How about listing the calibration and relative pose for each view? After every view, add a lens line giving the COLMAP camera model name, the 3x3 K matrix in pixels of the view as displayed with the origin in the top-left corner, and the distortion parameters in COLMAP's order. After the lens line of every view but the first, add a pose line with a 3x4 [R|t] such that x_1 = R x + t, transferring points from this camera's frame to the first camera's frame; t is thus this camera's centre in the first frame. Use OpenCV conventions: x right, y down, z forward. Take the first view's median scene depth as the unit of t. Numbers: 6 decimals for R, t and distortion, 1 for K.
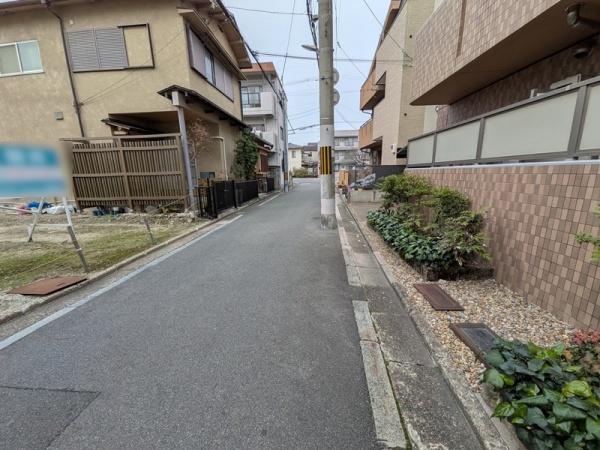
lens RADIAL K [[236.2, 0, 299.6], [0, 236.2, 224.8], [0, 0, 1]] dist [0.007855, -0.000338]
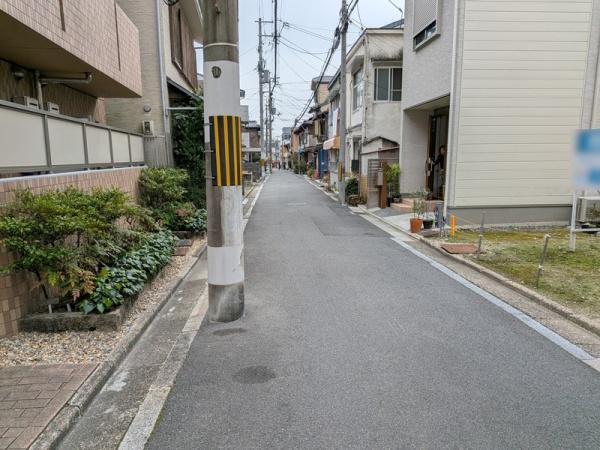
lens RADIAL K [[430.1, 0, 296.0], [0, 430.1, 239.8], [0, 0, 1]] dist [0.063504, -0.100056]
pose [[-0.986625, 0.060376, -0.151416, 0.088408], [-0.003933, 0.919790, 0.392391, -0.321732], [0.162962, 0.387738, -0.907250, 1.333861]]
